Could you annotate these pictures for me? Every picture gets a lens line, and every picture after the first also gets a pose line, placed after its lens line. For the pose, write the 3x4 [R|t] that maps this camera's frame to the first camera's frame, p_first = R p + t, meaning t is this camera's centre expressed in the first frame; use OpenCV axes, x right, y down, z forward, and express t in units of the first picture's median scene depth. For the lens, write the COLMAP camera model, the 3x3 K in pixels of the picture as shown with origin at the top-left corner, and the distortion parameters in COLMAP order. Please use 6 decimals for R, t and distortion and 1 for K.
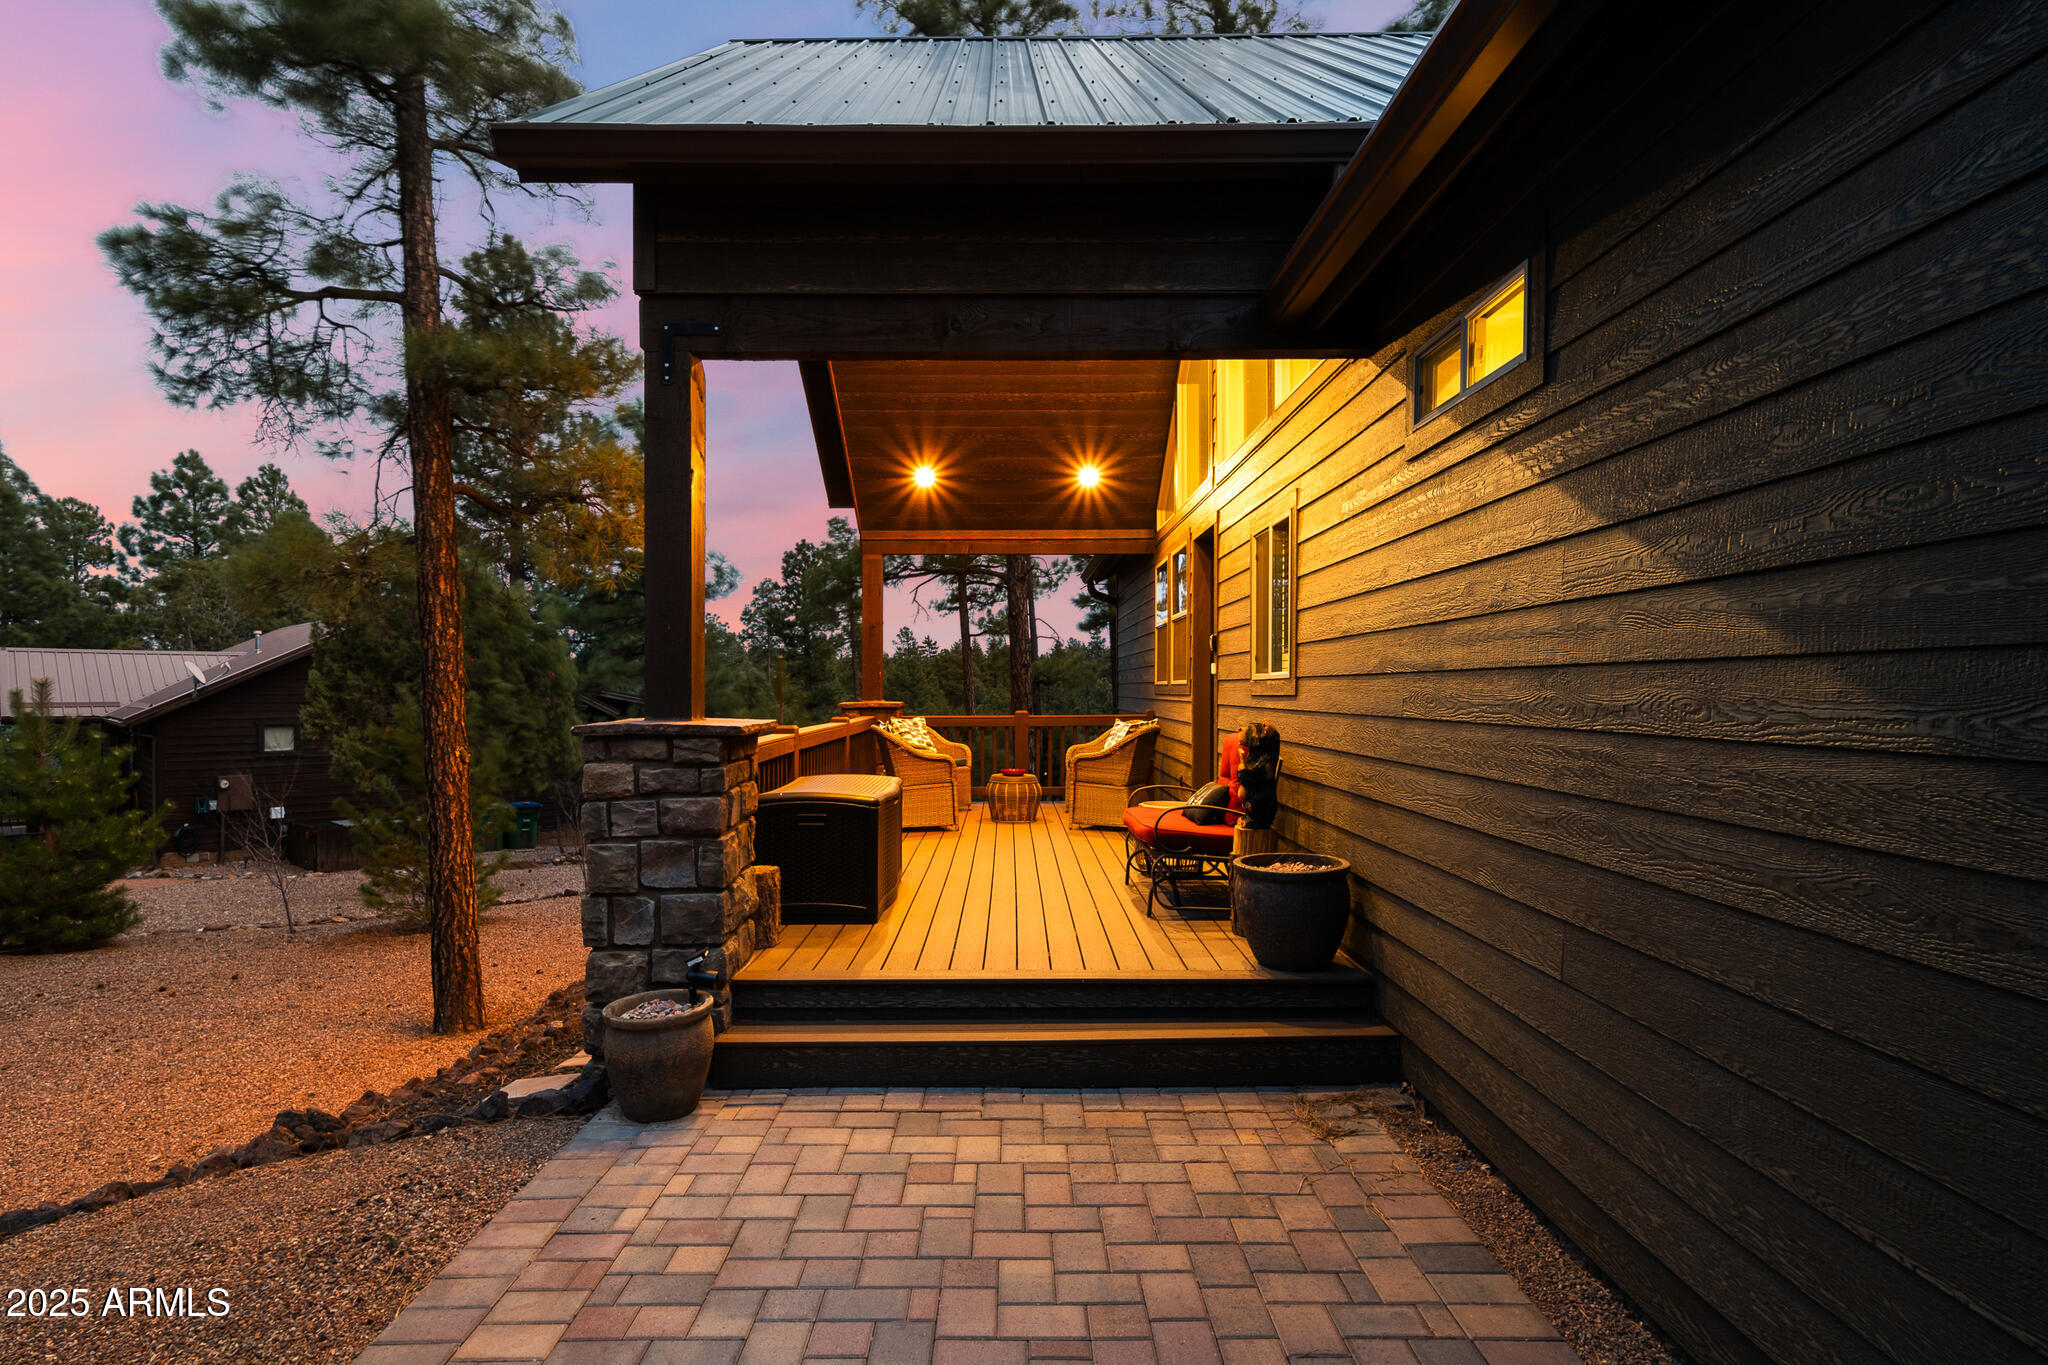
lens RADIAL K [[1117.0, 0, 1032.6], [0, 1117.0, 696.7], [0, 0, 1]] dist [-0.005014, -0.001396]
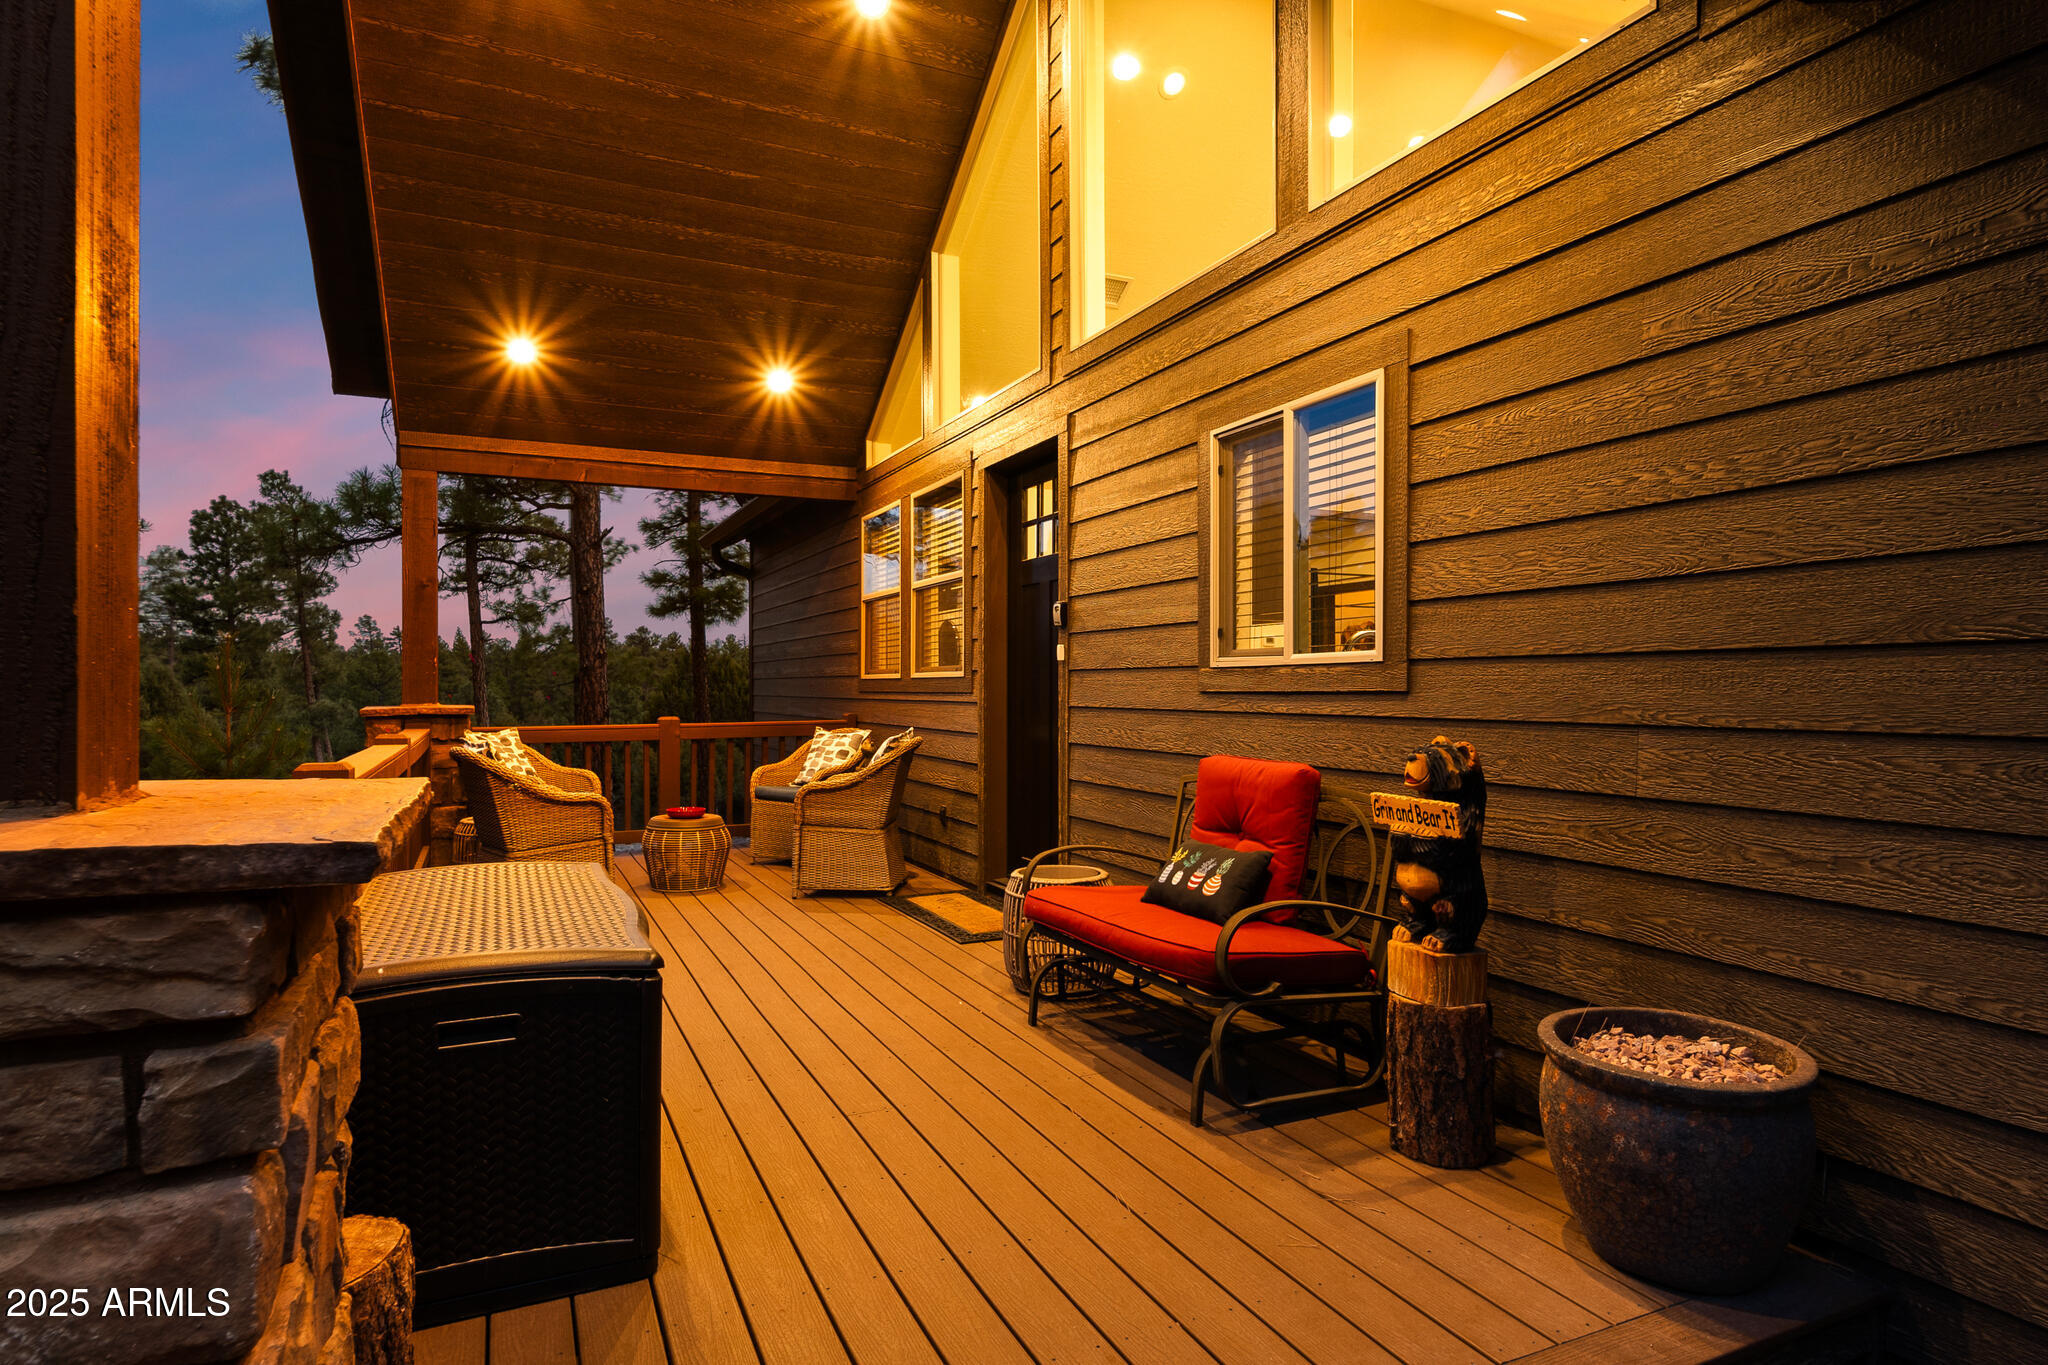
lens RADIAL K [[1096.9, 0, 1015.0], [0, 1096.9, 684.6], [0, 0, 1]] dist [0.016673, -0.000112]
pose [[0.911296, -0.000194, 0.411753, -0.099290], [0.004176, 0.999953, -0.008770, -0.000468], [-0.411732, 0.009711, 0.911253, 0.316687]]
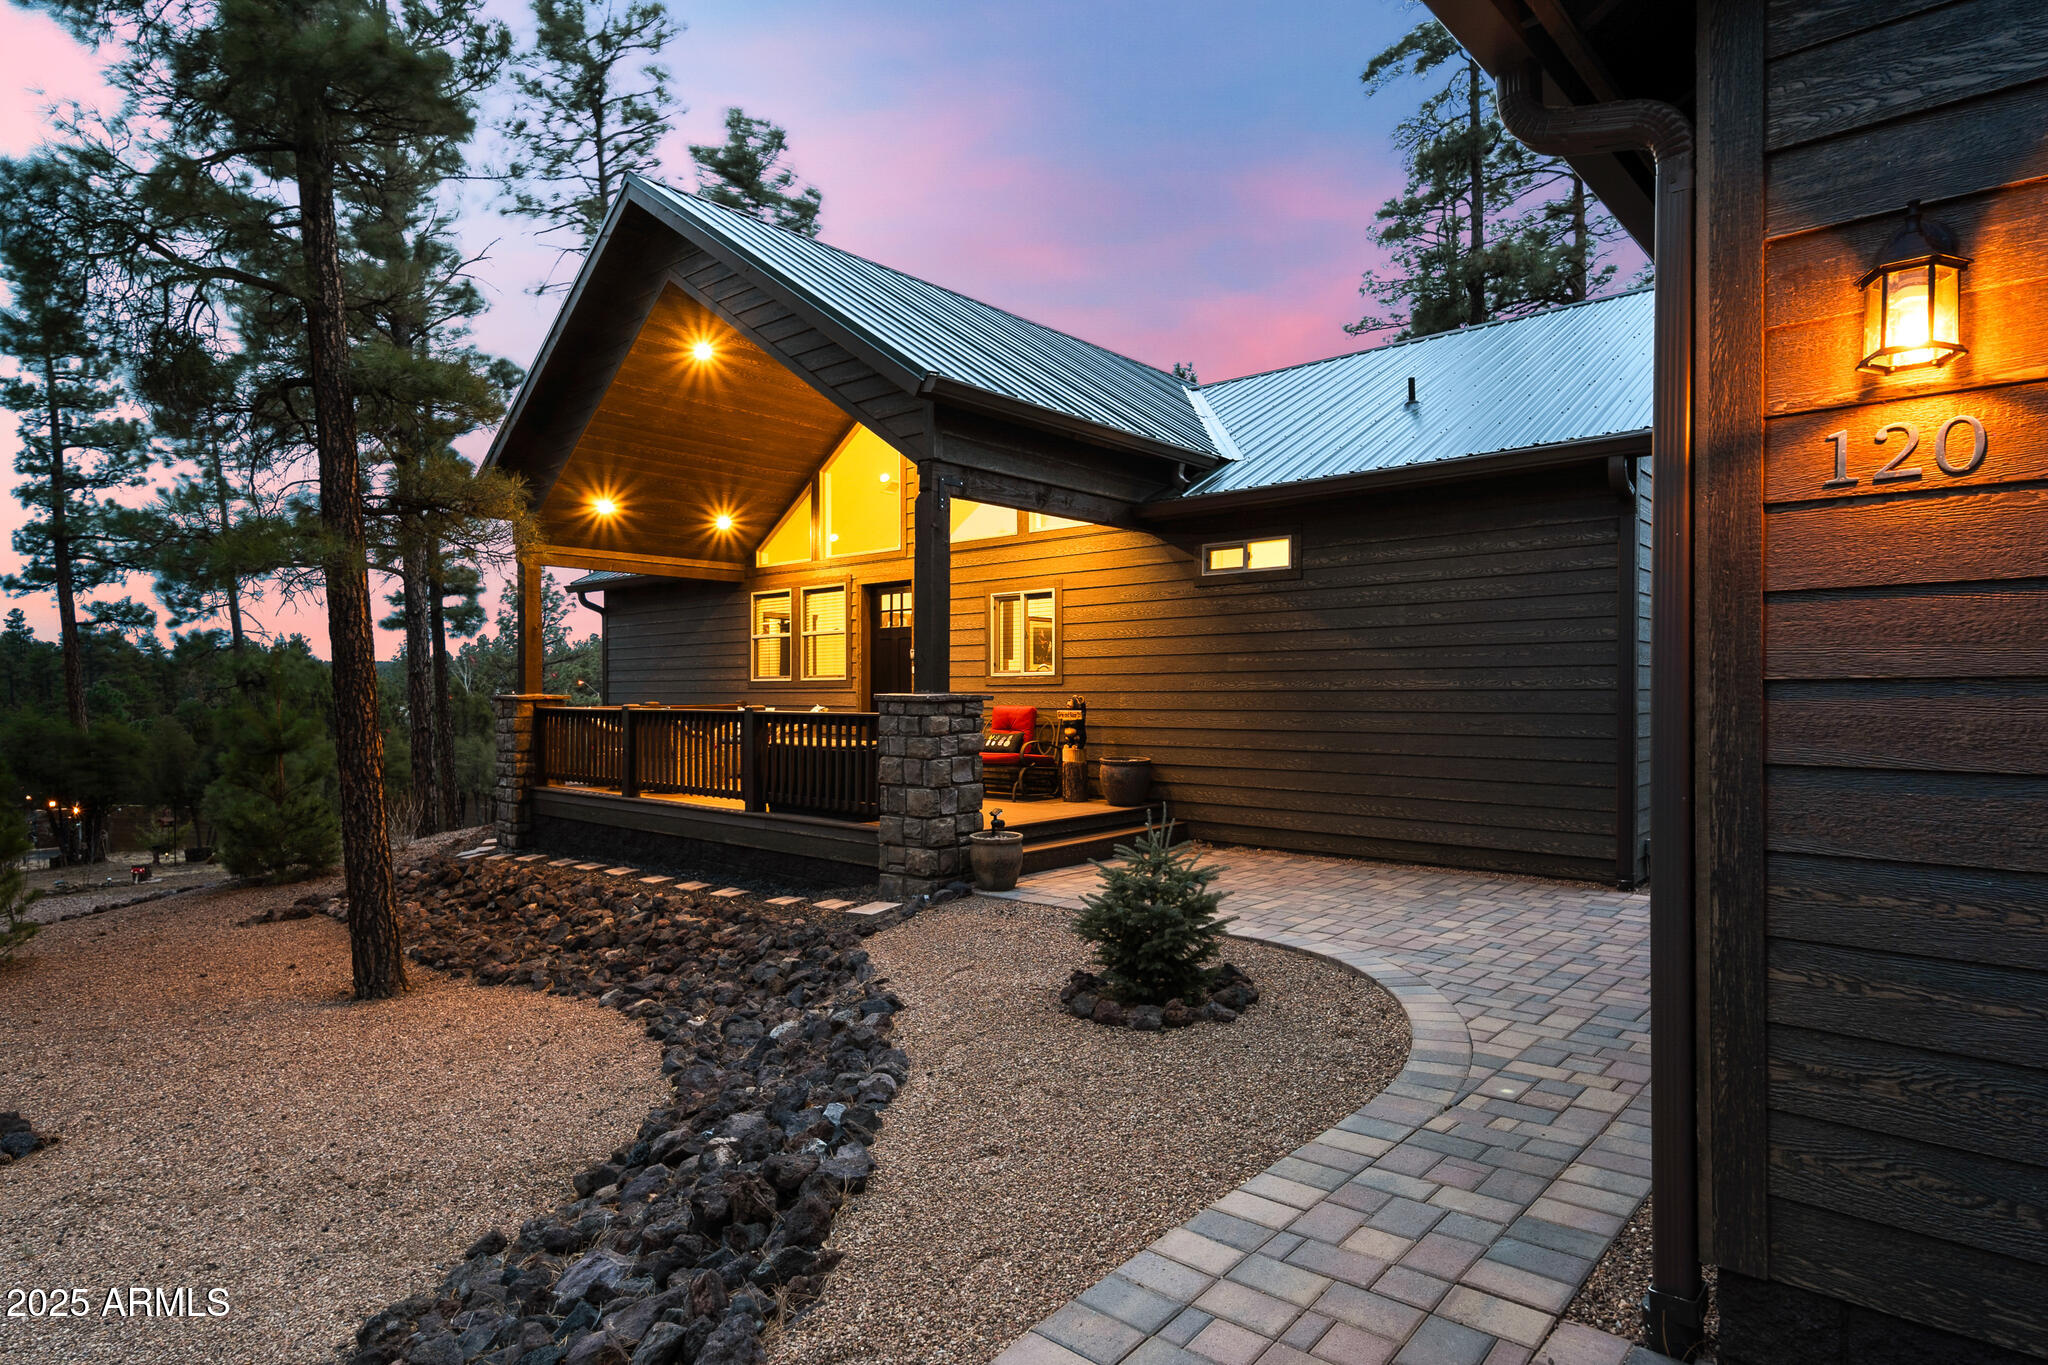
lens RADIAL K [[1096.9, 0, 1015.0], [0, 1096.9, 684.6], [0, 0, 1]] dist [0.016673, -0.000112]
pose [[0.669201, 0.004538, 0.743067, -0.697318], [0.007502, 0.999889, -0.012863, 0.013449], [-0.743043, 0.014182, 0.669093, -0.128396]]
